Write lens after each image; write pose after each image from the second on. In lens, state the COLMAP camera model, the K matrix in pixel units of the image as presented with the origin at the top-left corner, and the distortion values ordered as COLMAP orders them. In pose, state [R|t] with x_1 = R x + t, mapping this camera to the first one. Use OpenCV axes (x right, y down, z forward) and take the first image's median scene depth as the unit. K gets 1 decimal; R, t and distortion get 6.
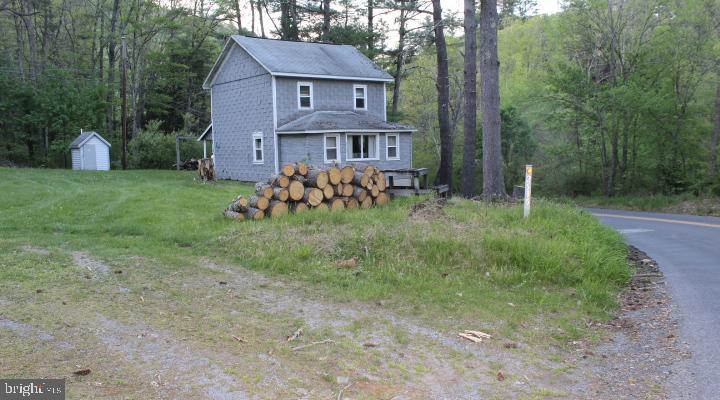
lens RADIAL K [[598.6, 0, 362.1], [0, 598.6, 208.9], [0, 0, 1]] dist [-0.170518, 0.153555]
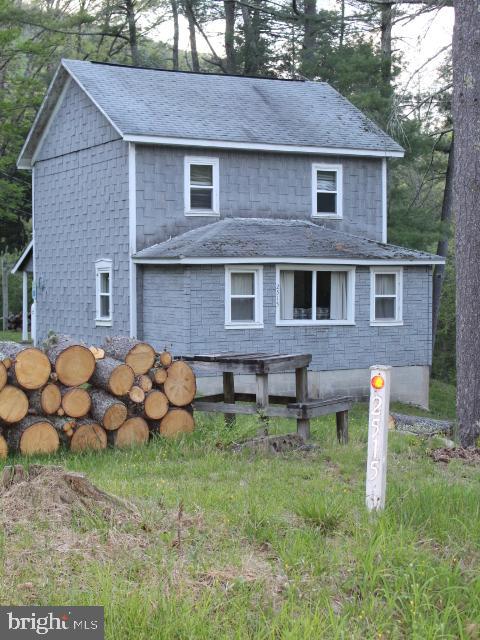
lens RADIAL K [[1141.3, 0, 240.0], [0, 1141.3, 320.0], [0, 0, 1]] dist [-0.000434, -0.161894]
pose [[0.978733, 0.029660, -0.202985, 0.124727], [-0.045031, 0.996421, -0.071529, -0.018257], [0.200137, 0.079149, 0.976566, 0.116489]]
